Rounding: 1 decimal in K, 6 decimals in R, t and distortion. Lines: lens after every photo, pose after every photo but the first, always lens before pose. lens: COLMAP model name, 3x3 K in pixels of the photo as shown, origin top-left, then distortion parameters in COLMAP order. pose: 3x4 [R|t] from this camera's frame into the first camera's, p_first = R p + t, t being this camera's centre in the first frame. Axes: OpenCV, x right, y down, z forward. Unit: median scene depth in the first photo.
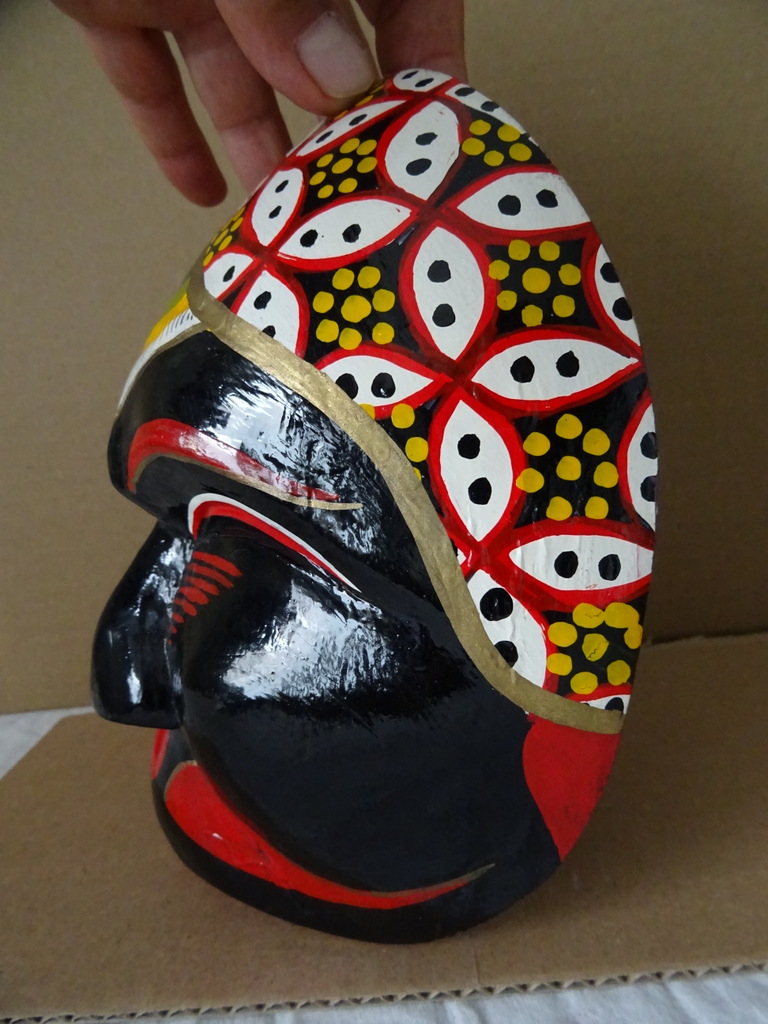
lens RADIAL K [[744.5, 0, 396.9], [0, 744.5, 507.6], [0, 0, 1]] dist [-0.007598, -0.001343]
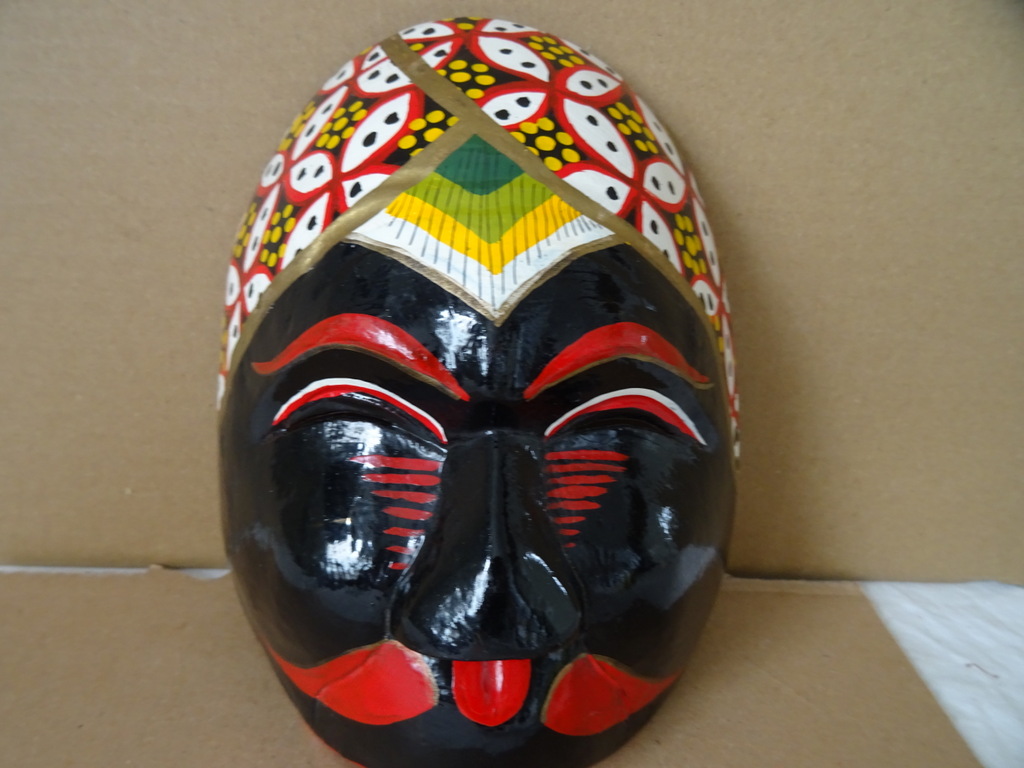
lens RADIAL K [[744.5, 0, 512.0], [0, 744.5, 384.0], [0, 0, 1]] dist [-0.007598, -0.001343]
pose [[0.303162, -0.073590, 0.950093, -1.519748], [0.080370, 0.995436, 0.051458, -0.107924], [-0.949544, 0.060759, 0.307693, 0.908003]]
